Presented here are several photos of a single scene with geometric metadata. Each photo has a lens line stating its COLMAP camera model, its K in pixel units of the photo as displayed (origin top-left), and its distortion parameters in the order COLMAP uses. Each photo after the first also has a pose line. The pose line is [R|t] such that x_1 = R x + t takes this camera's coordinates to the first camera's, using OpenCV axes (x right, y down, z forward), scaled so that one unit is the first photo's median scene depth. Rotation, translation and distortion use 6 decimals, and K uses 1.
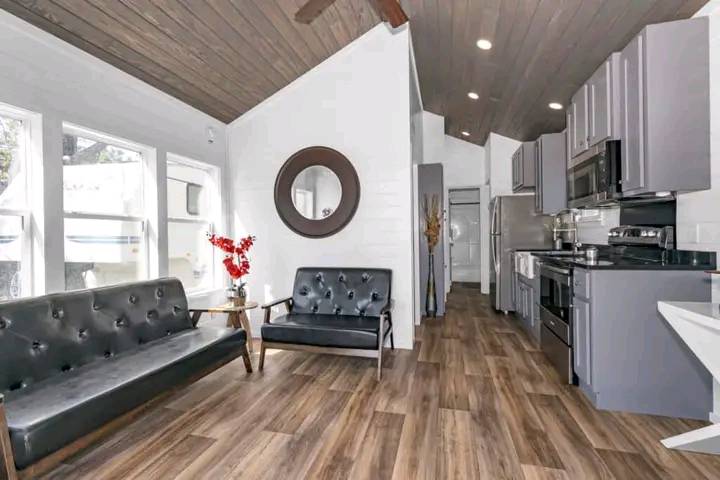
lens RADIAL K [[330.2, 0, 348.3], [0, 330.2, 240.2], [0, 0, 1]] dist [0.001427, -0.000379]
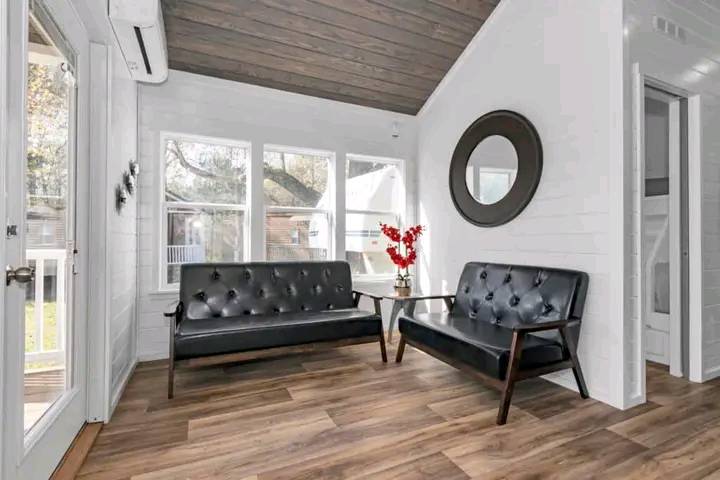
lens RADIAL K [[330.2, 0, 348.3], [0, 330.2, 240.2], [0, 0, 1]] dist [0.001427, -0.000379]
pose [[0.649357, 0.014588, -0.760344, 0.318443], [-0.019548, 0.999806, 0.002487, 0.033730], [0.760233, 0.013248, 0.649516, 0.234402]]
